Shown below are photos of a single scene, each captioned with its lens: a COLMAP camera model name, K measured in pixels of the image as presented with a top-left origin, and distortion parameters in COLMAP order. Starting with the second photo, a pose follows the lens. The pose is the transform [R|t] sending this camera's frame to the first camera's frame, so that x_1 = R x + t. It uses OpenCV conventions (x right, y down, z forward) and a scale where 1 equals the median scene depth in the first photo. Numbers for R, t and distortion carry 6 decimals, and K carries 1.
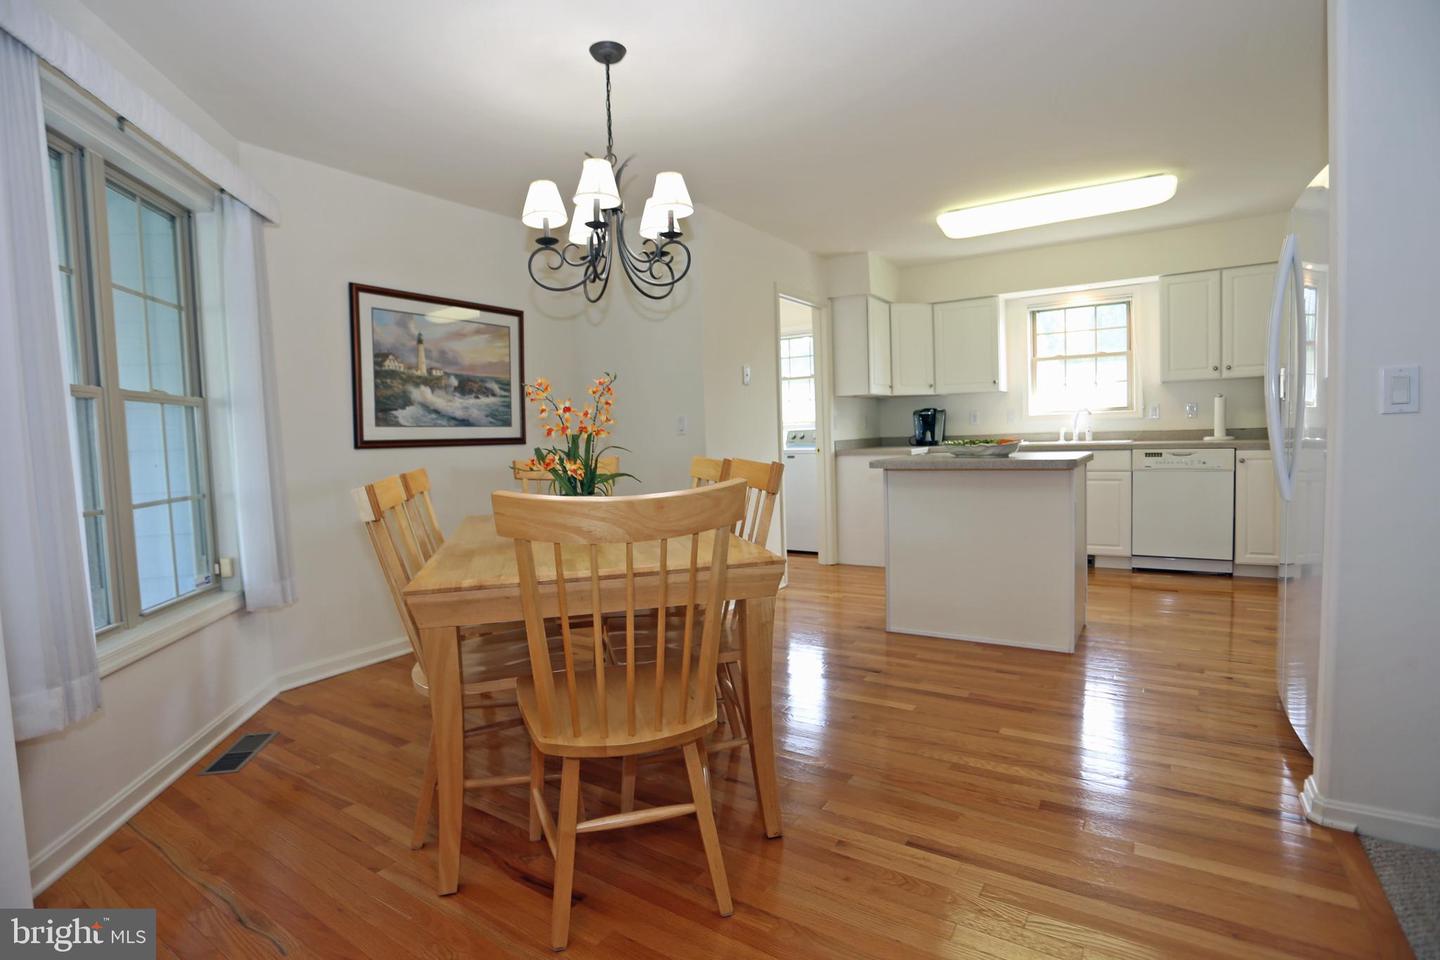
lens RADIAL K [[702.3, 0, 720.5], [0, 702.3, 472.2], [0, 0, 1]] dist [-0.065681, 0.022603]
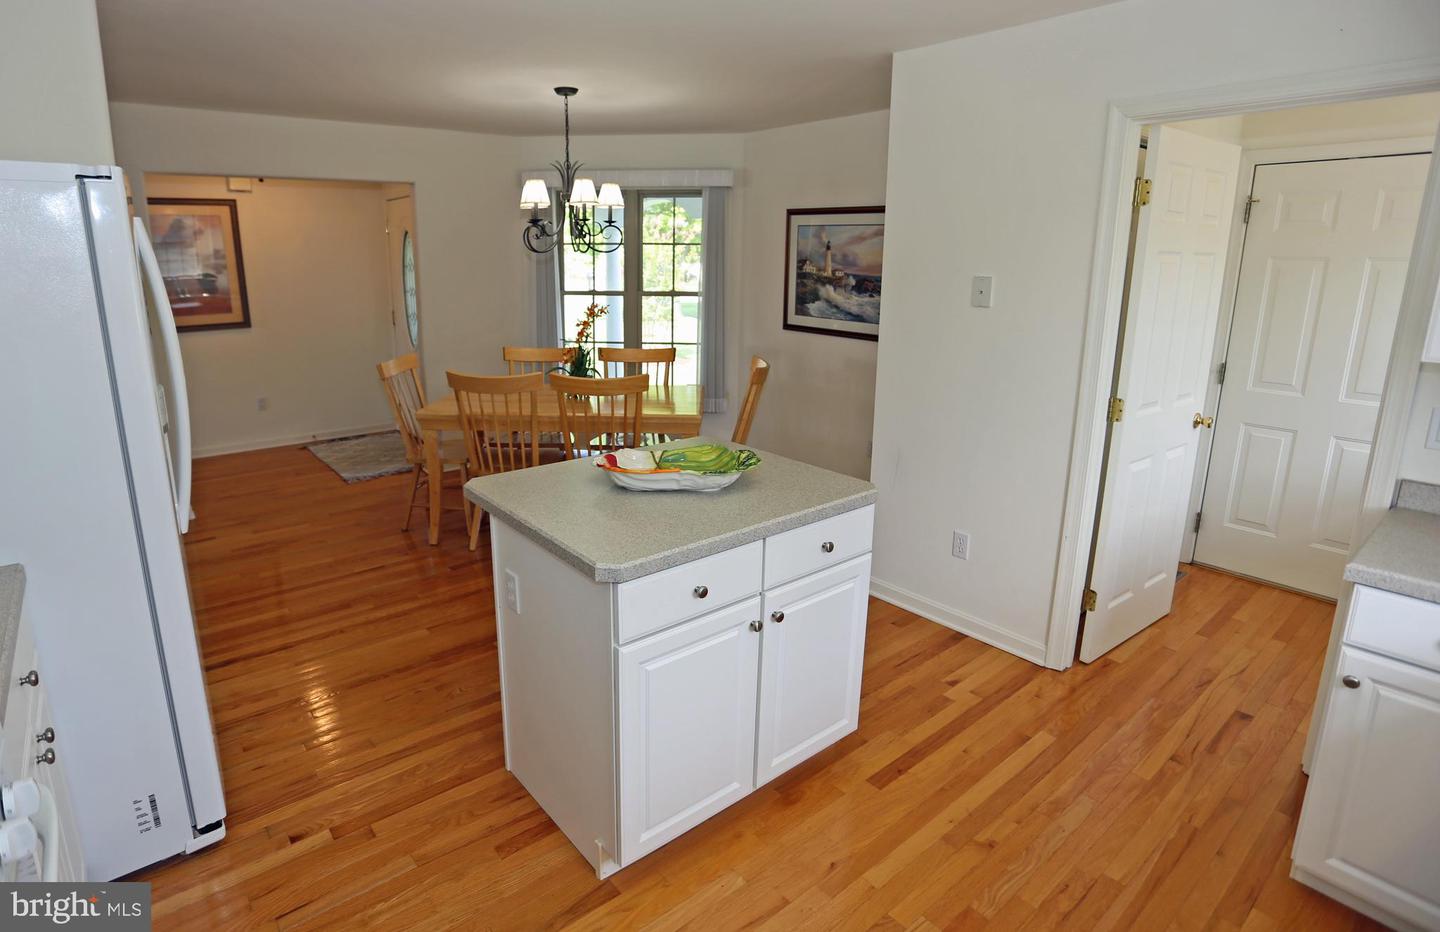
lens RADIAL K [[752.5, 0, 675.3], [0, 752.5, 419.6], [0, 0, 1]] dist [-0.052631, -0.000020]
pose [[-0.319284, 0.235989, -0.917806, 0.873827], [-0.047257, 0.963328, 0.264133, -0.219971], [0.946480, 0.127706, -0.296423, 1.109413]]
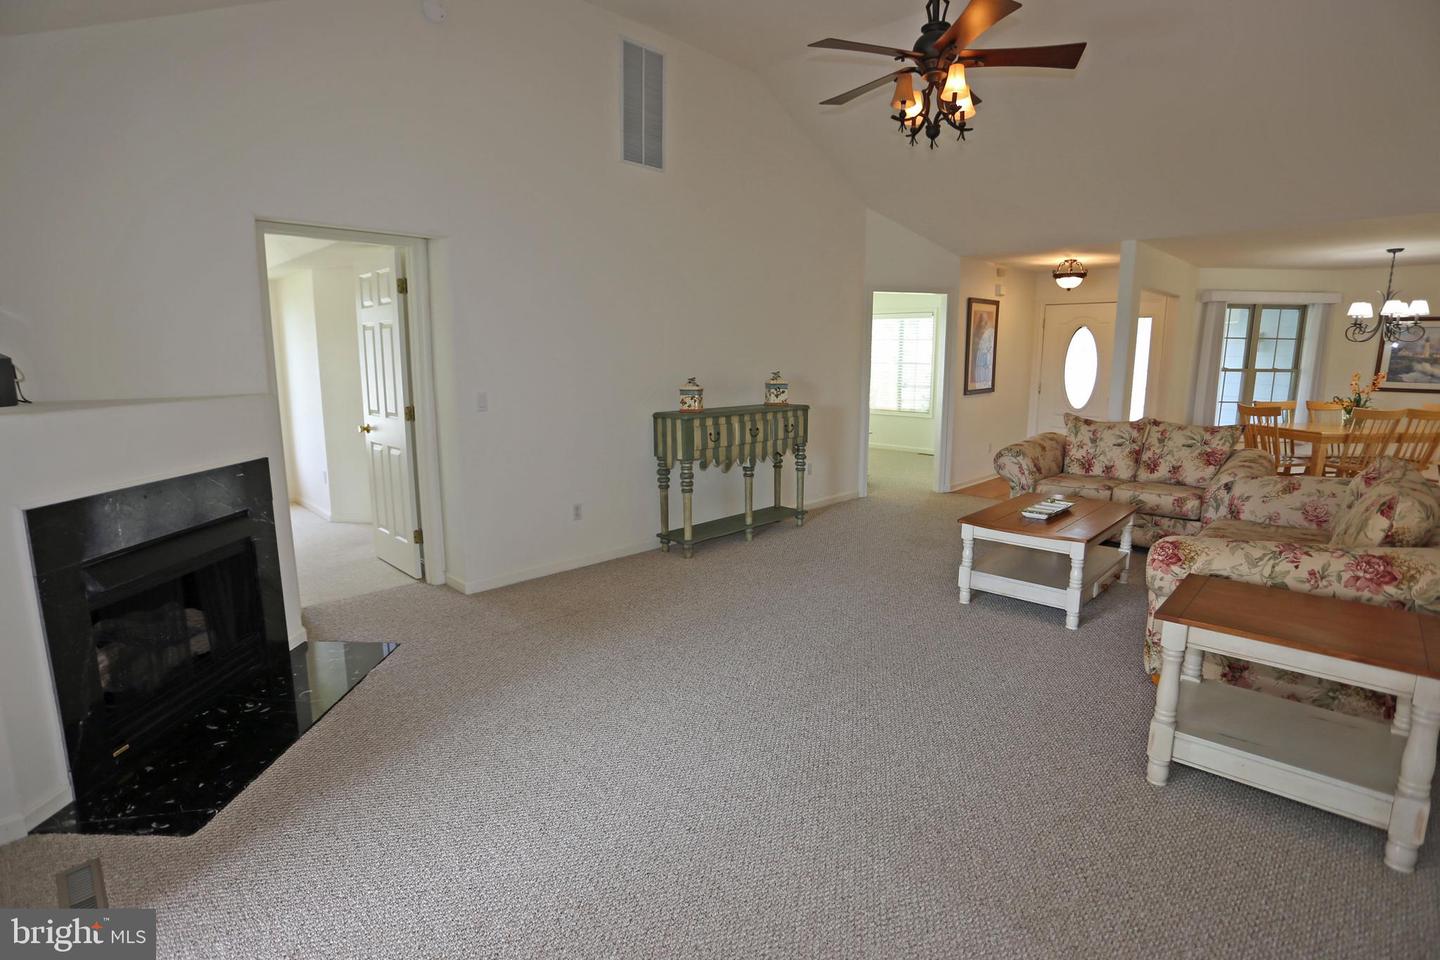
lens RADIAL K [[702.3, 0, 717.0], [0, 702.3, 478.9], [0, 0, 1]] dist [-0.065681, 0.022603]
pose [[-0.192762, 0.206772, -0.959212, 1.846034], [-0.047201, 0.974460, 0.219545, -0.119622], [0.980110, 0.087595, -0.178079, -0.630315]]
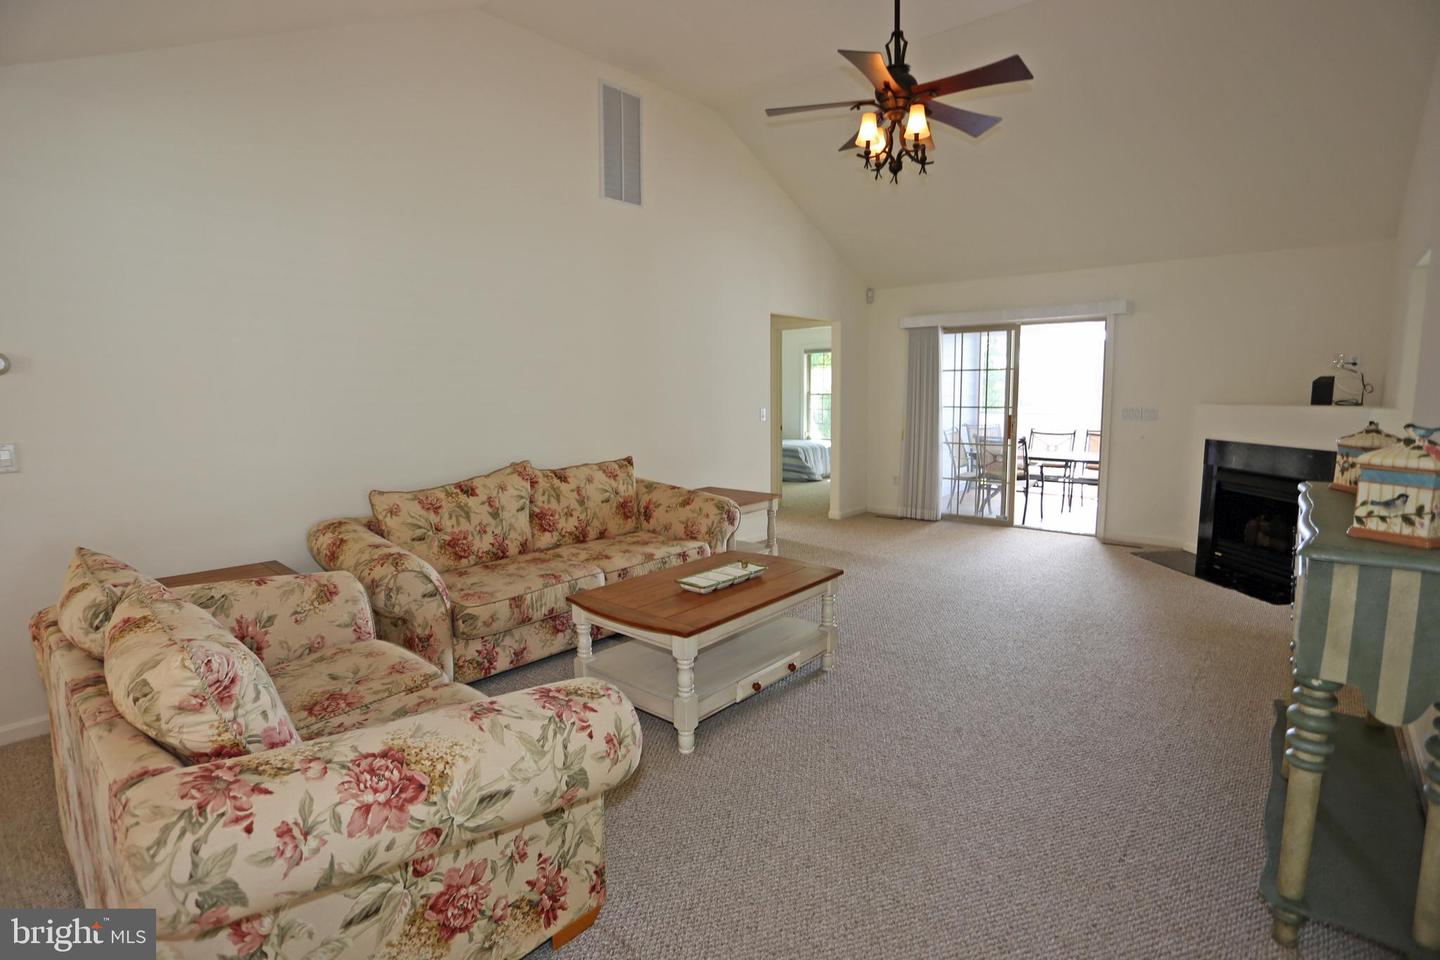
lens RADIAL K [[702.3, 0, 720.3], [0, 702.3, 474.0], [0, 0, 1]] dist [-0.065681, 0.022603]
pose [[0.133379, -0.078248, 0.987971, -0.072801], [0.058421, 0.995766, 0.070978, -0.044878], [-0.989342, 0.048252, 0.137386, -0.437578]]
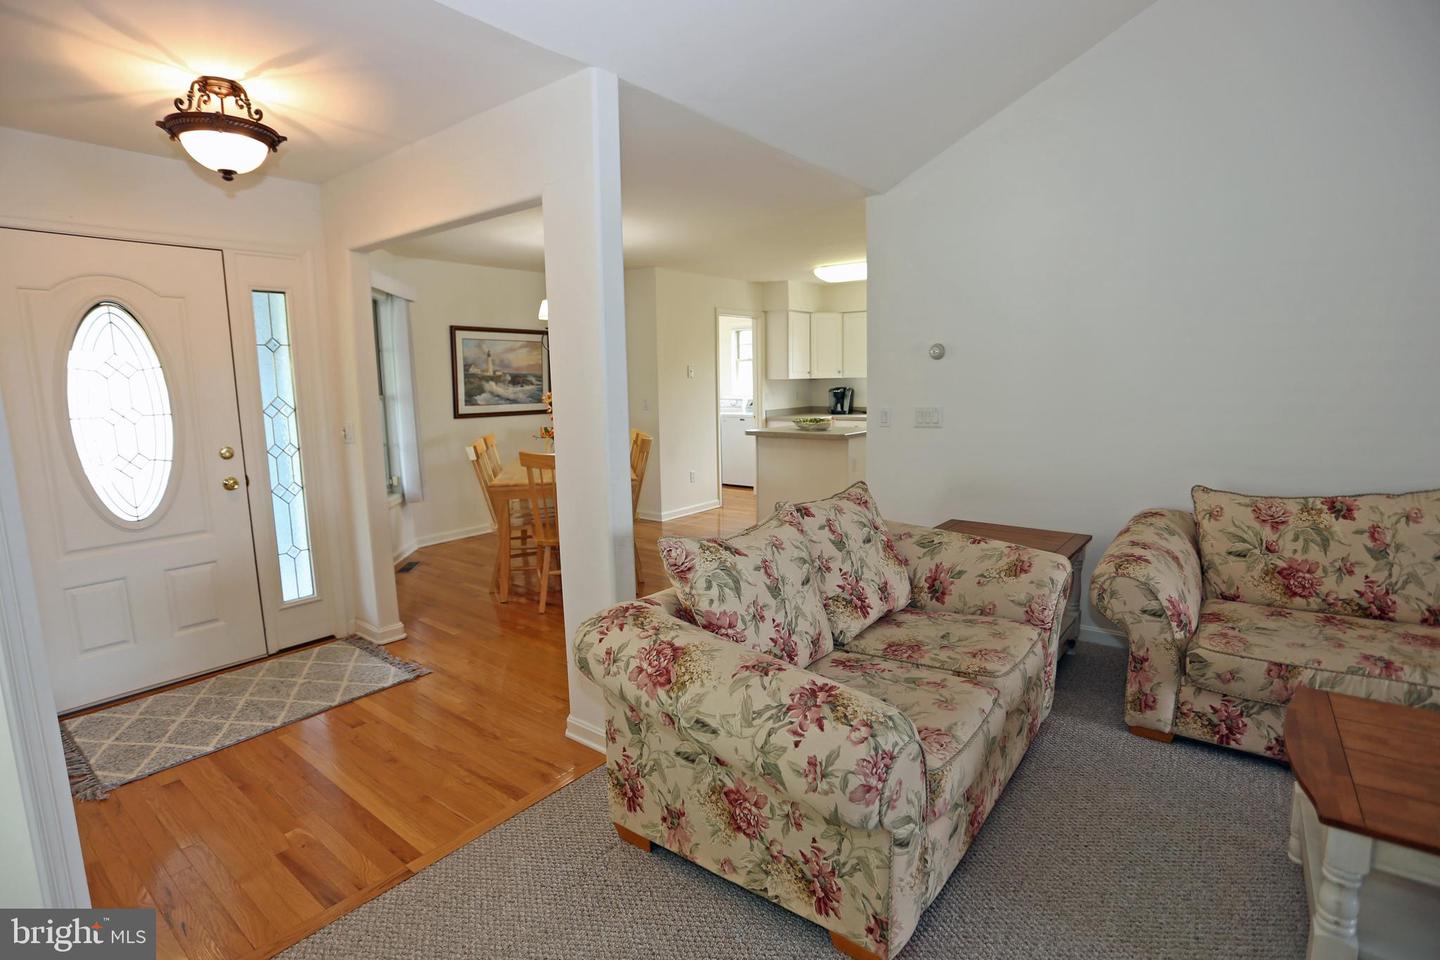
lens RADIAL K [[702.3, 0, 721.6], [0, 702.3, 476.7], [0, 0, 1]] dist [-0.065681, 0.022603]
pose [[0.996836, 0.028583, -0.074164, 0.266001], [-0.021870, 0.995720, 0.089795, -0.053500], [0.076413, -0.087889, 0.993195, -0.666269]]
